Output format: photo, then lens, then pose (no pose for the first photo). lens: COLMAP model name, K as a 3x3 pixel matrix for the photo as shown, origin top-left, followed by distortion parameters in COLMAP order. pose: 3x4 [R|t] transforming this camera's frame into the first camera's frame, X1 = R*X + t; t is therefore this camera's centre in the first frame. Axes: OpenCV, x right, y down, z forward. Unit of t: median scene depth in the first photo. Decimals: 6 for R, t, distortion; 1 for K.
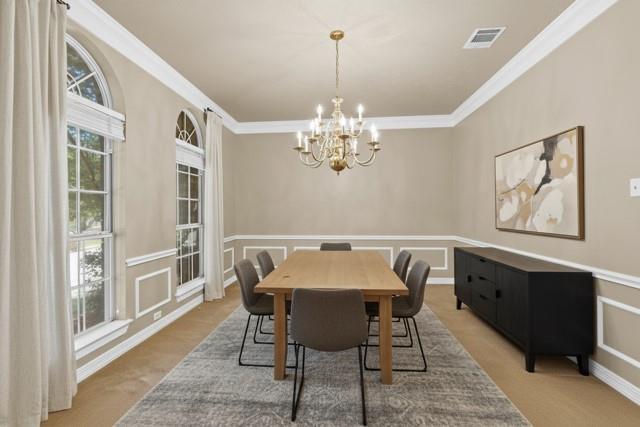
lens RADIAL K [[275.1, 0, 319.9], [0, 275.1, 211.4], [0, 0, 1]] dist [-0.003423, -0.000167]
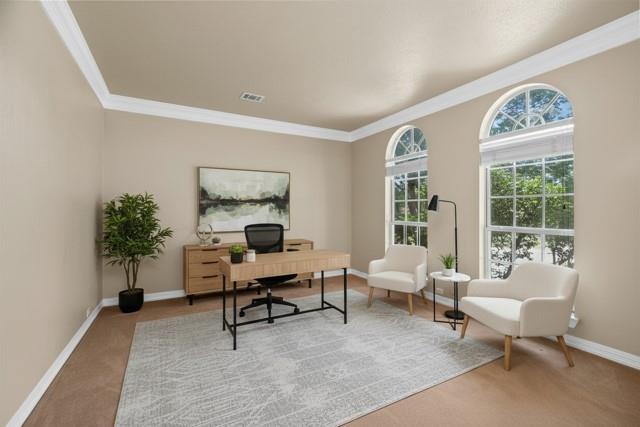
lens RADIAL K [[275.1, 0, 319.4], [0, 275.1, 210.9], [0, 0, 1]] dist [-0.003423, -0.000167]
pose [[-0.829652, 0.002639, -0.558275, 0.512751], [-0.004228, 0.999930, 0.011009, -0.011136], [0.558265, 0.011494, -0.829583, 1.749025]]
